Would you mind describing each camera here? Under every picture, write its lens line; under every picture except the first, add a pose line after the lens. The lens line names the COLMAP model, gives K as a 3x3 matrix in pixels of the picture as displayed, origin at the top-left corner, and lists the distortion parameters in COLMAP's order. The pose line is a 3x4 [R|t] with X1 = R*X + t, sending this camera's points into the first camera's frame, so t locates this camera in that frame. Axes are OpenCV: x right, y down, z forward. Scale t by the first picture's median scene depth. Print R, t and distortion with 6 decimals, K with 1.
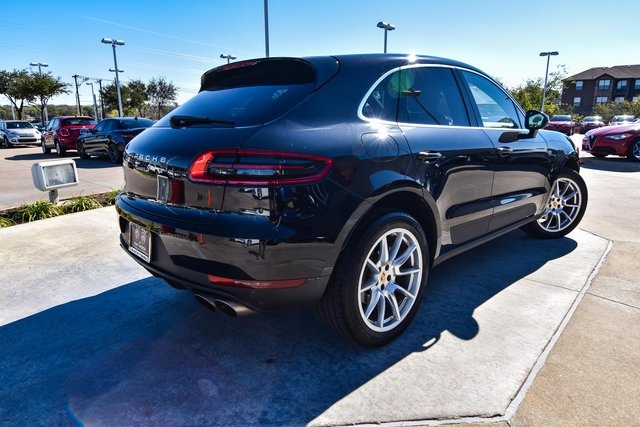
lens RADIAL K [[410.6, 0, 320.0], [0, 410.6, 213.5], [0, 0, 1]] dist [-0.008714, -0.002127]
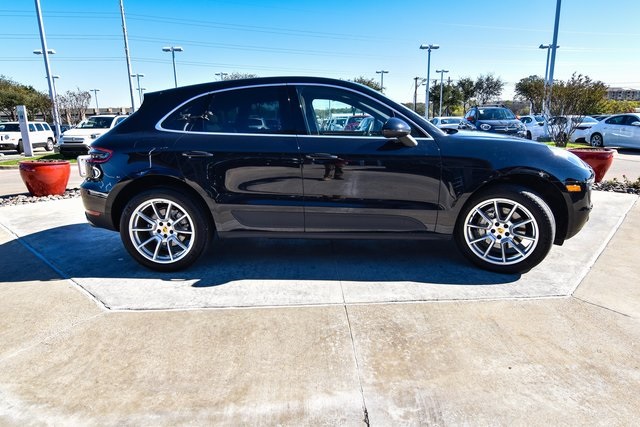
lens RADIAL K [[410.6, 0, 320.0], [0, 410.6, 213.5], [0, 0, 1]] dist [-0.008714, -0.002127]
pose [[0.679223, 0.161440, -0.715957, 1.075239], [-0.152424, 0.985267, 0.077563, -0.076983], [0.717930, 0.056446, 0.693823, 0.213730]]
